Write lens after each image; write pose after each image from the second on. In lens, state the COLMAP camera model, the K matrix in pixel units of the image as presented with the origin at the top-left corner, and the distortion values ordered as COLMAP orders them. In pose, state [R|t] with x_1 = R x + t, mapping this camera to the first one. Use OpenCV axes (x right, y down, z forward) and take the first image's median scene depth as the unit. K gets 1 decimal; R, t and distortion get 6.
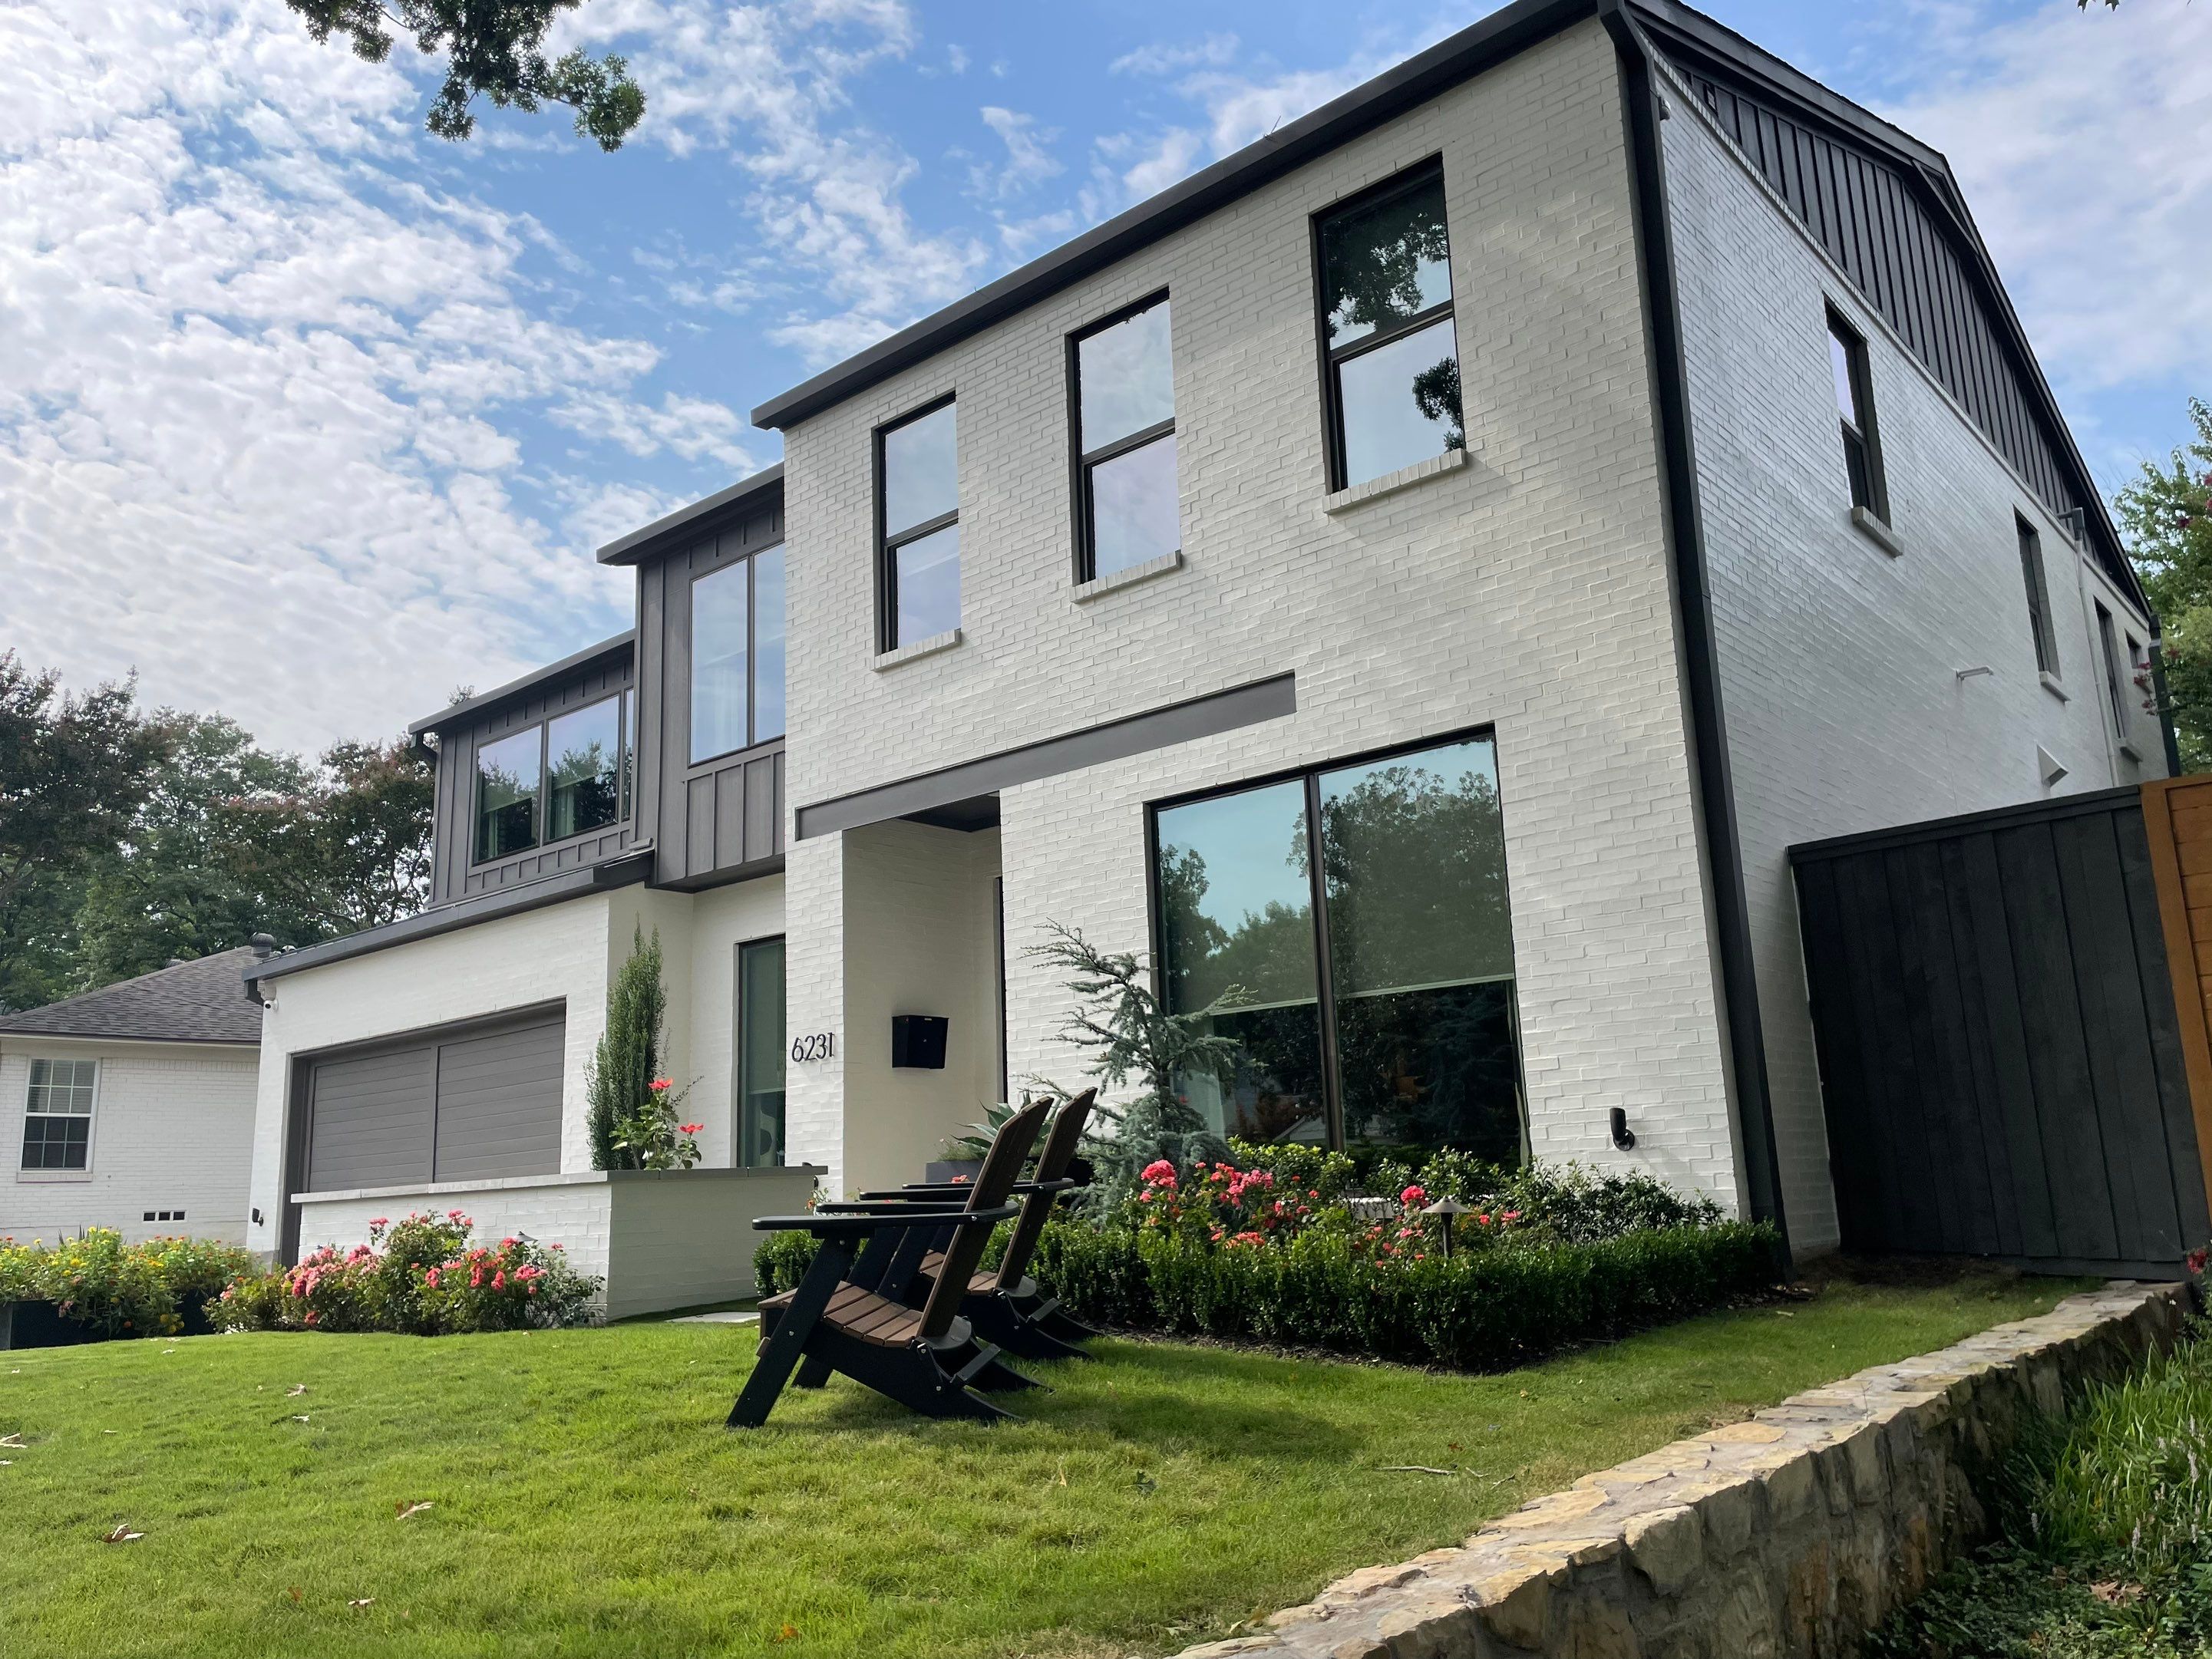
lens RADIAL K [[1654.4, 0, 1126.9], [0, 1654.4, 845.0], [0, 0, 1]] dist [0.101177, -0.142980]
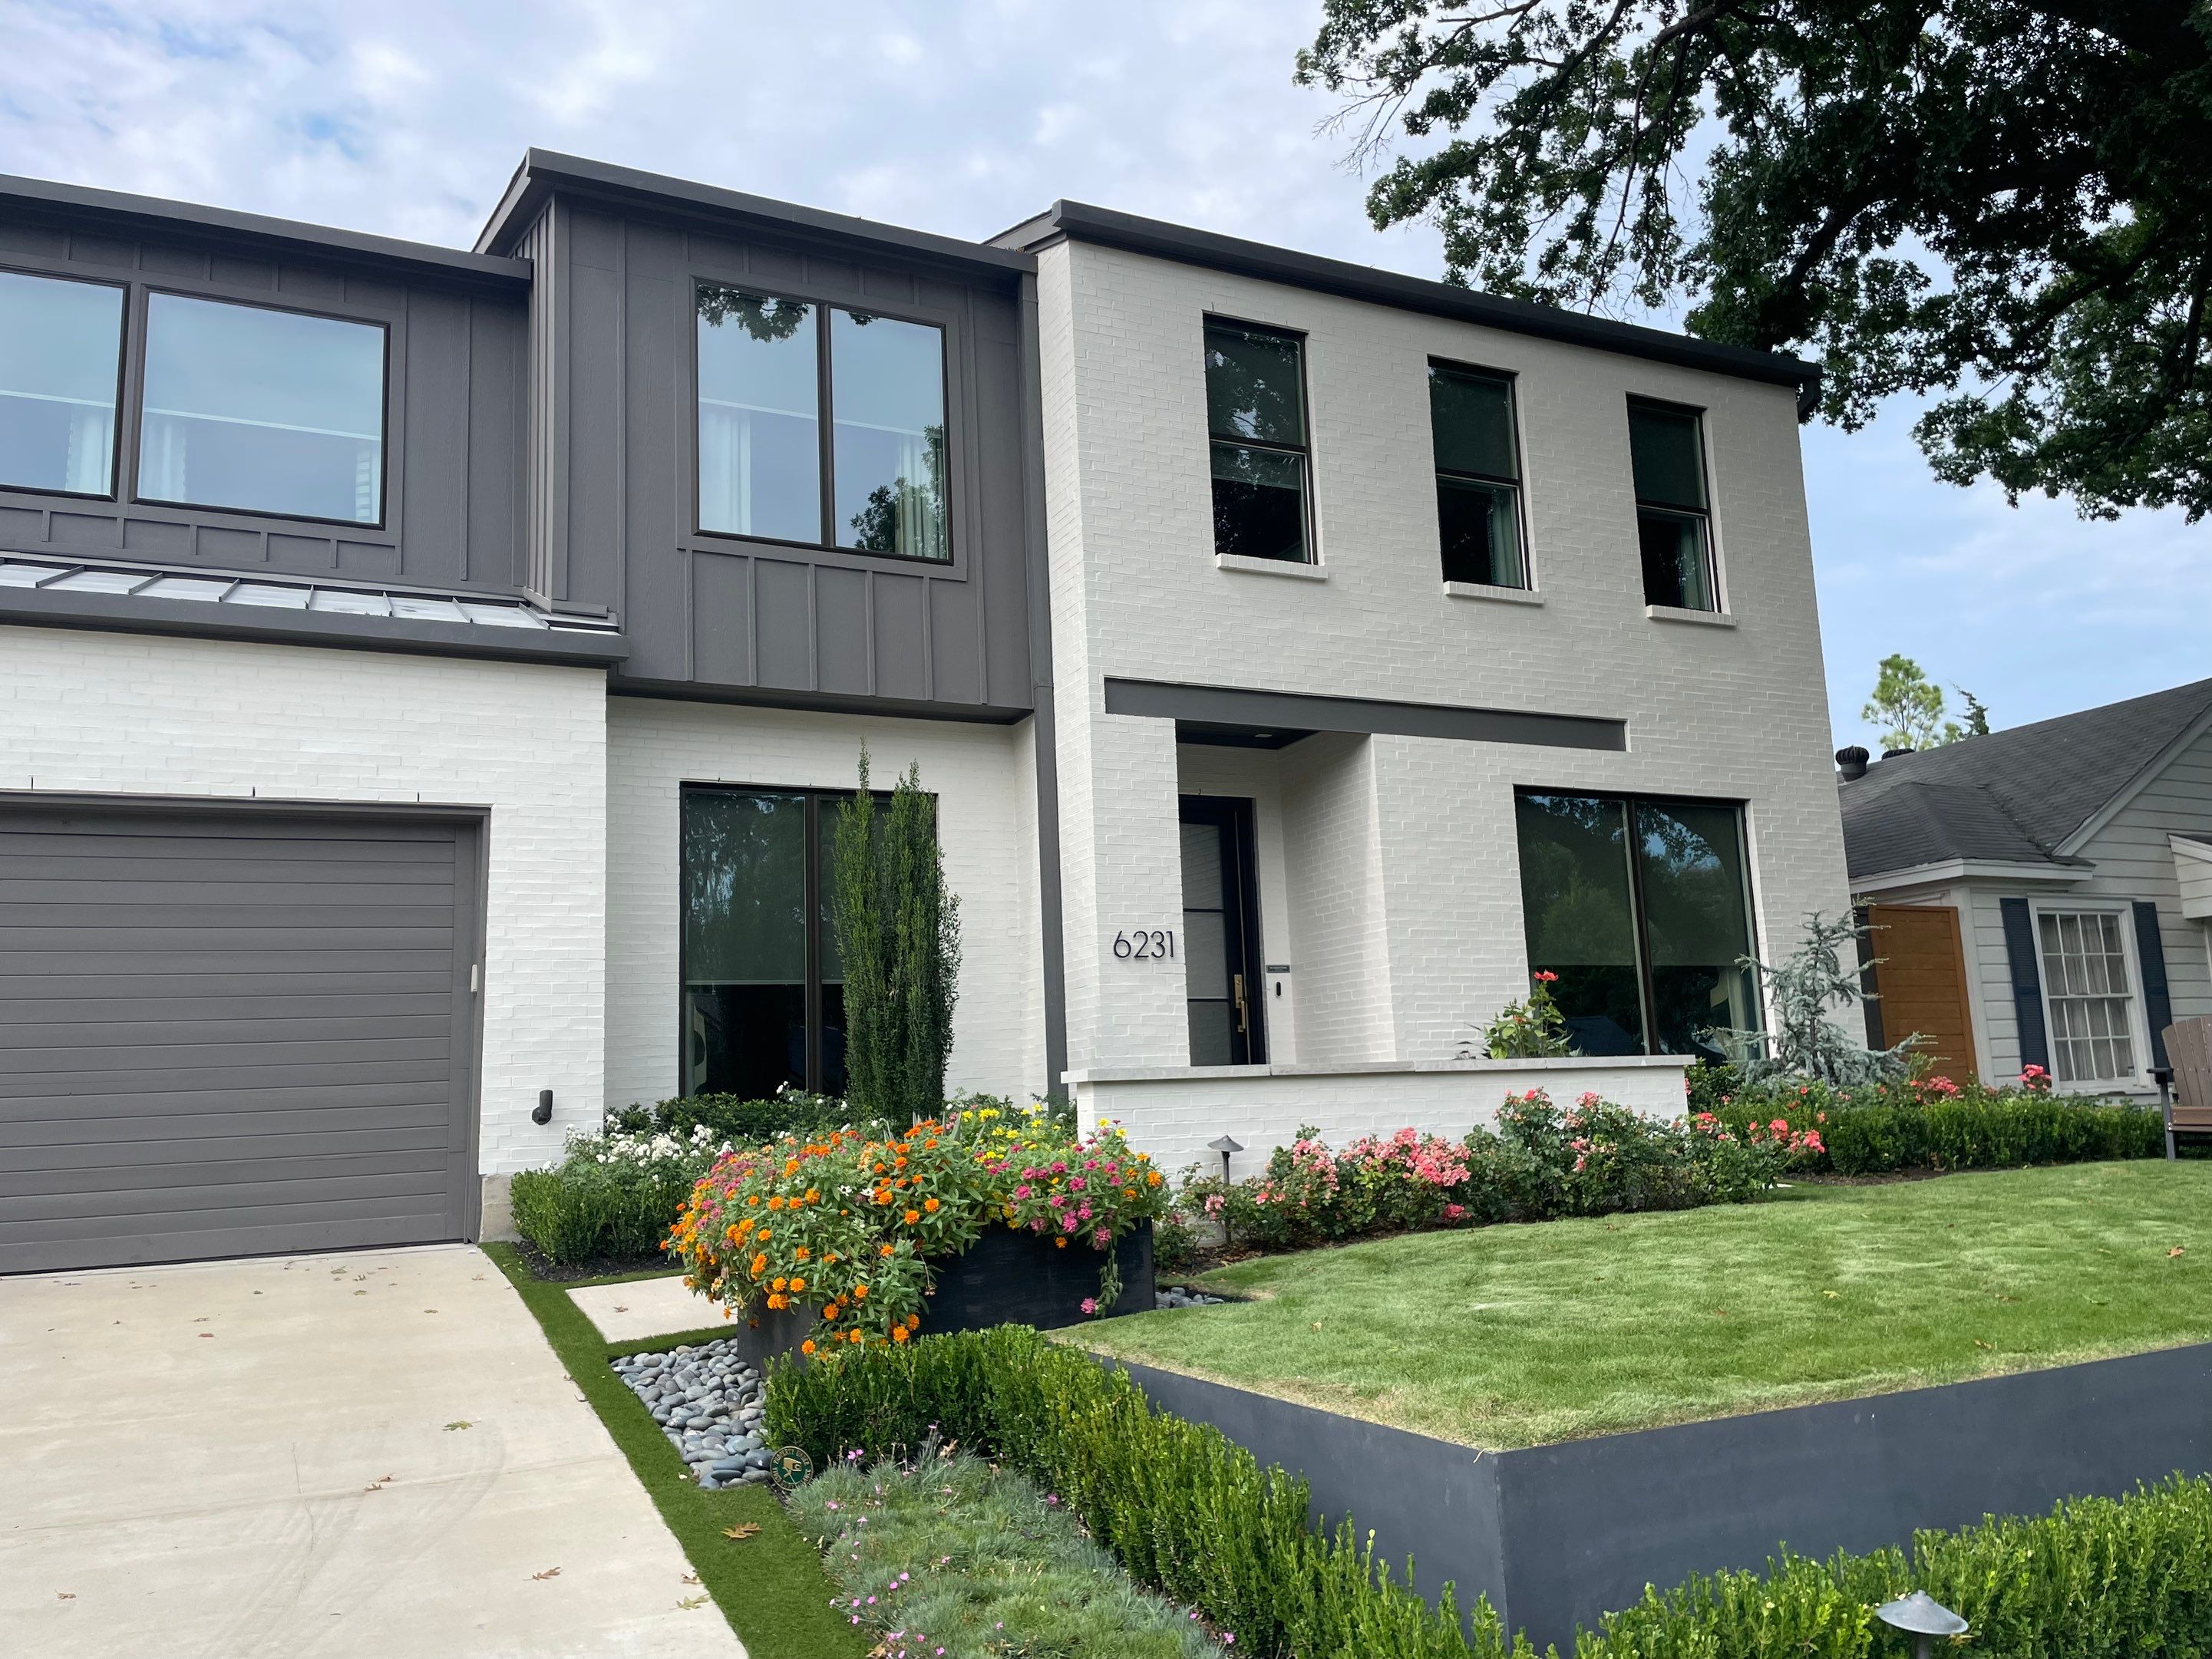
lens RADIAL K [[1654.4, 0, 1126.9], [0, 1654.4, 845.0], [0, 0, 1]] dist [0.101177, -0.142980]
pose [[0.401299, 0.172541, 0.899549, -1.055585], [-0.162993, 0.979875, -0.115235, 0.180615], [-0.901328, -0.100376, 0.421346, 0.649741]]
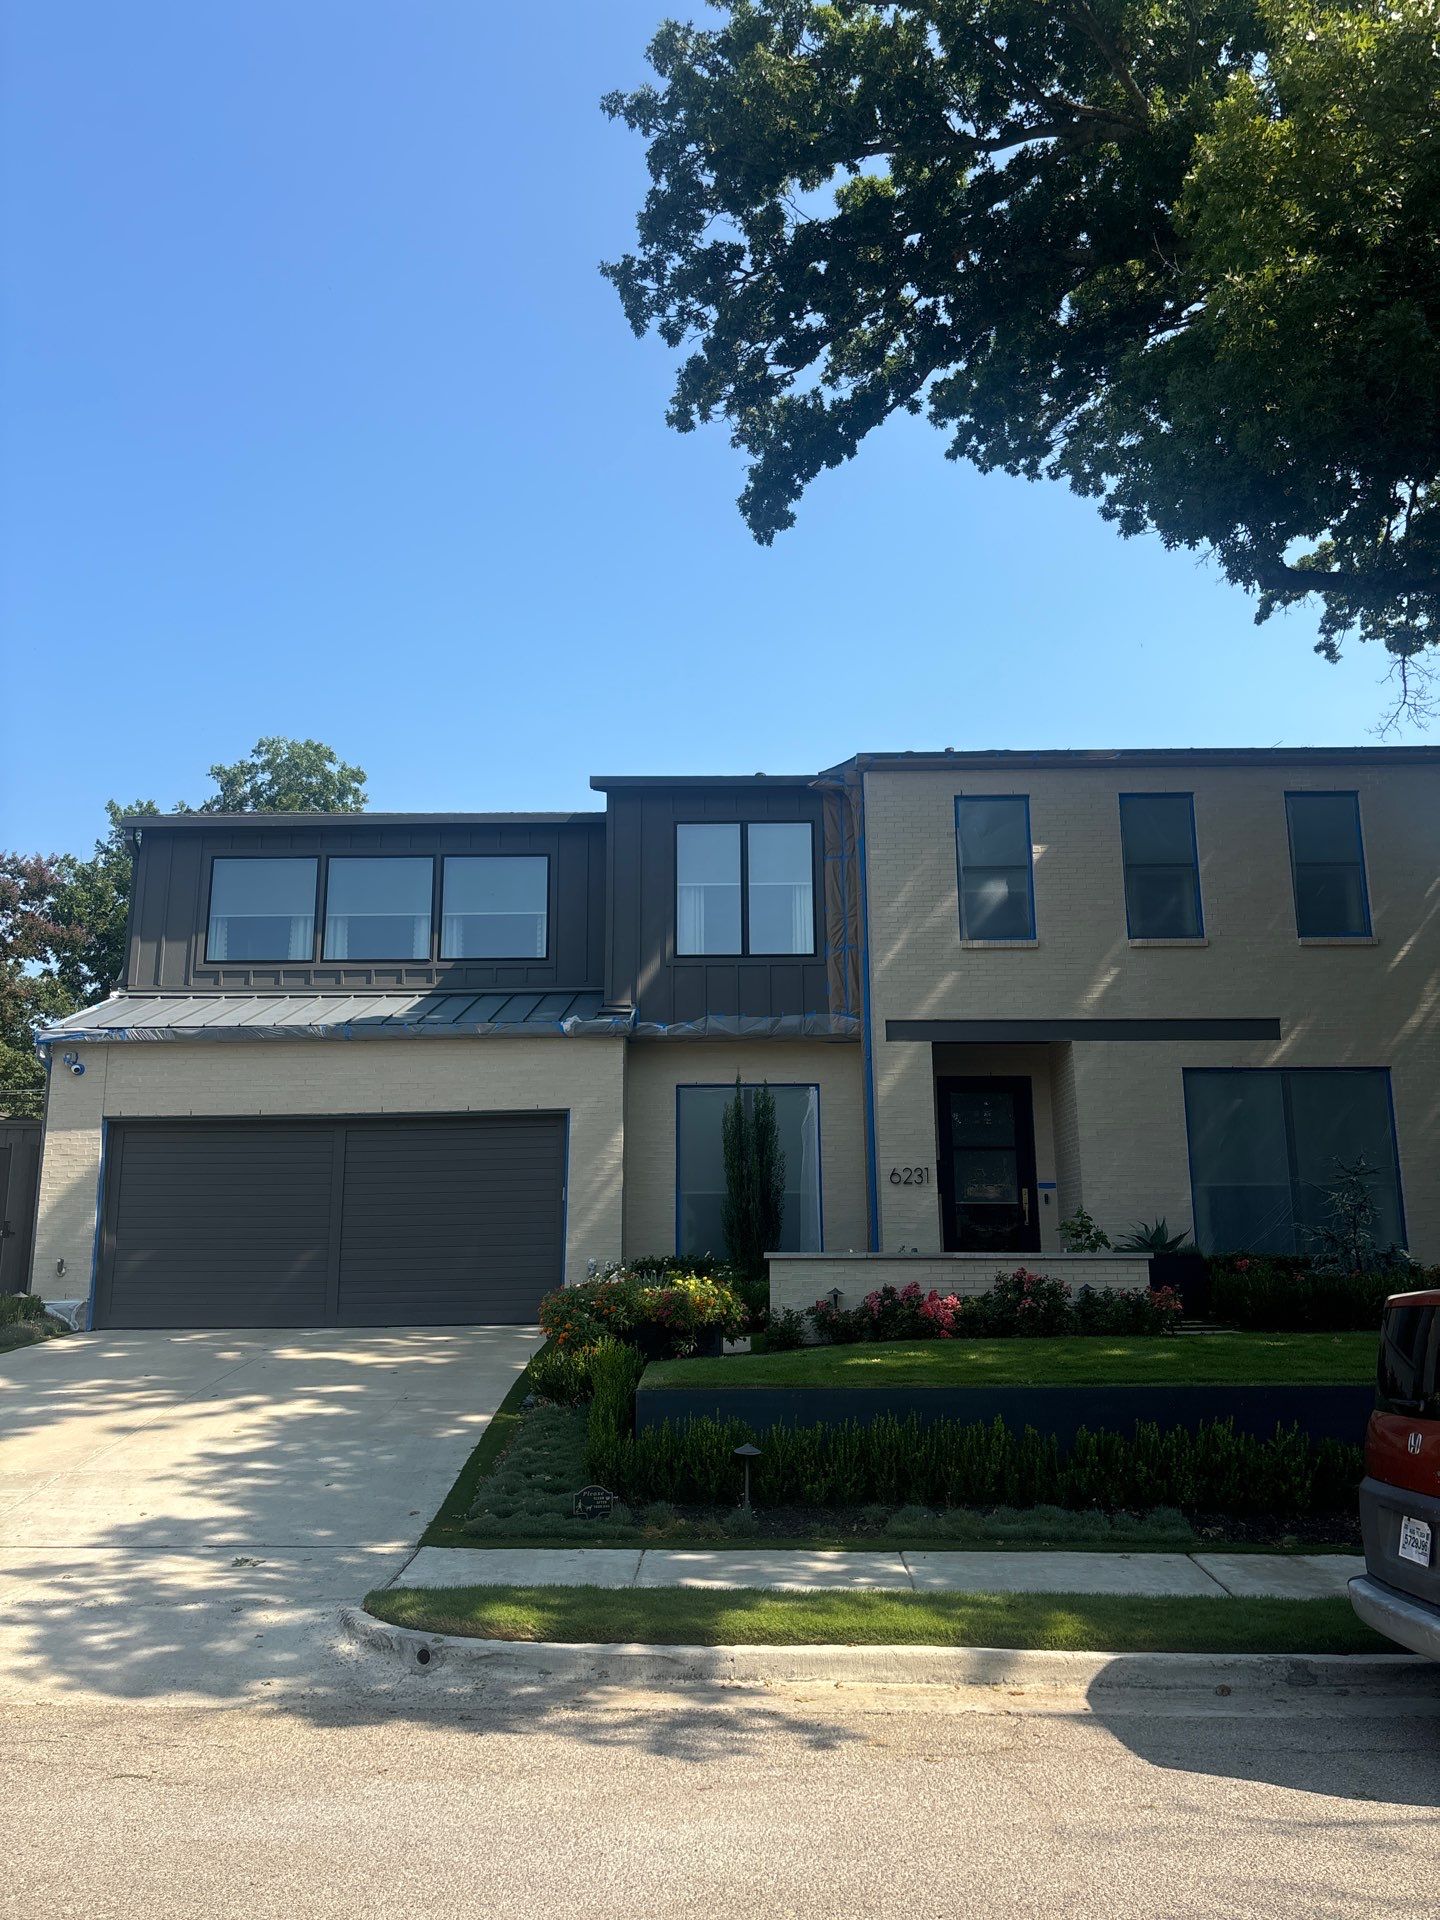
lens RADIAL K [[1430.5, 0, 713.4], [0, 1430.5, 980.9], [0, 0, 1]] dist [0.074833, -0.095579]
pose [[0.772082, 0.164743, 0.613799, -1.246522], [-0.157293, 0.985304, -0.066599, 0.061287], [-0.615750, -0.045126, 0.786648, 0.045171]]
